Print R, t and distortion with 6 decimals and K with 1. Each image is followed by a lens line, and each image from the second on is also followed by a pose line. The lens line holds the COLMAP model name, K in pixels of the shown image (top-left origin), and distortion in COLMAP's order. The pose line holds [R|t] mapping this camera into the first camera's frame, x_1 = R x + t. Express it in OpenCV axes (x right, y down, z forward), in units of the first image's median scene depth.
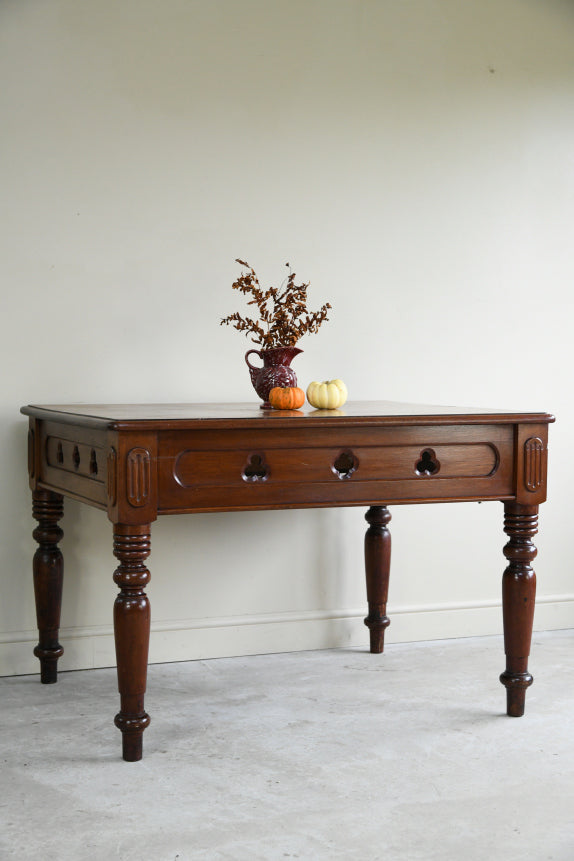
lens RADIAL K [[1358.5, 0, 287.0], [0, 1358.5, 430.5], [0, 0, 1]] dist [-0.024877, -0.019501]
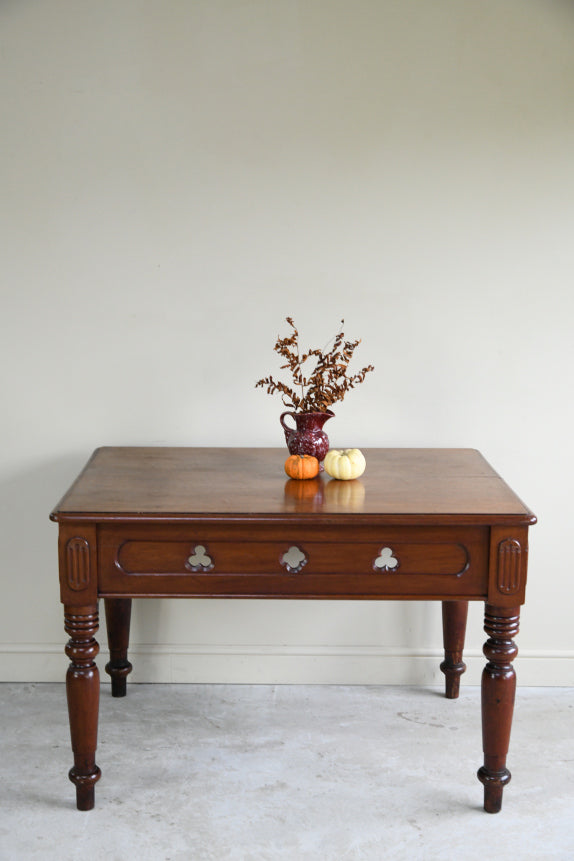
lens RADIAL K [[1323.4, 0, 287.0], [0, 1323.4, 430.5], [0, 0, 1]] dist [-0.030529, 0.005626]
pose [[0.921664, 0.067627, -0.382049, 0.380798], [-0.026517, 0.993369, 0.111866, -0.167861], [0.387081, -0.092972, 0.917346, 0.091879]]
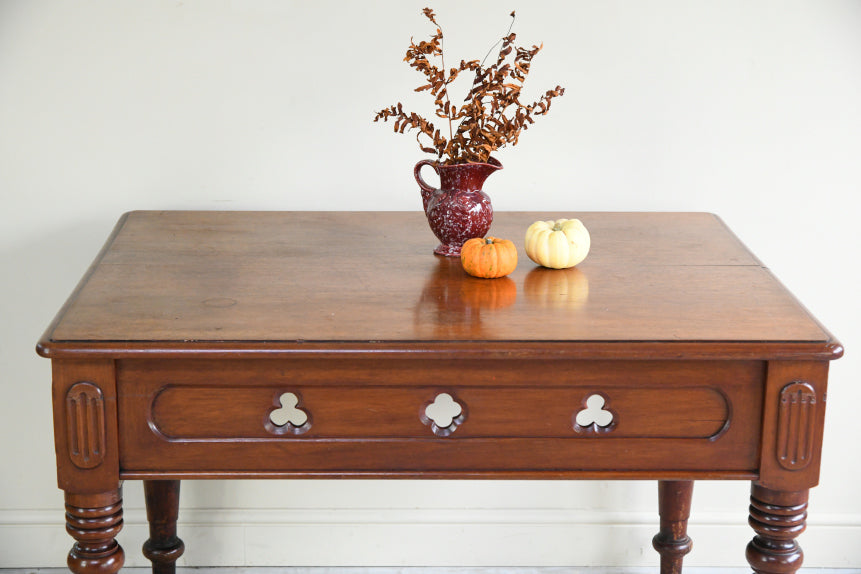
lens RADIAL K [[1654.3, 0, 446.6], [0, 1654.3, 286.4], [0, 0, 1]] dist [-0.034674, 0.229626]
pose [[0.933966, 0.101516, -0.342639, 0.274744], [-0.031993, 0.978705, 0.202761, -0.170882], [0.355926, -0.178410, 0.917326, 0.298714]]
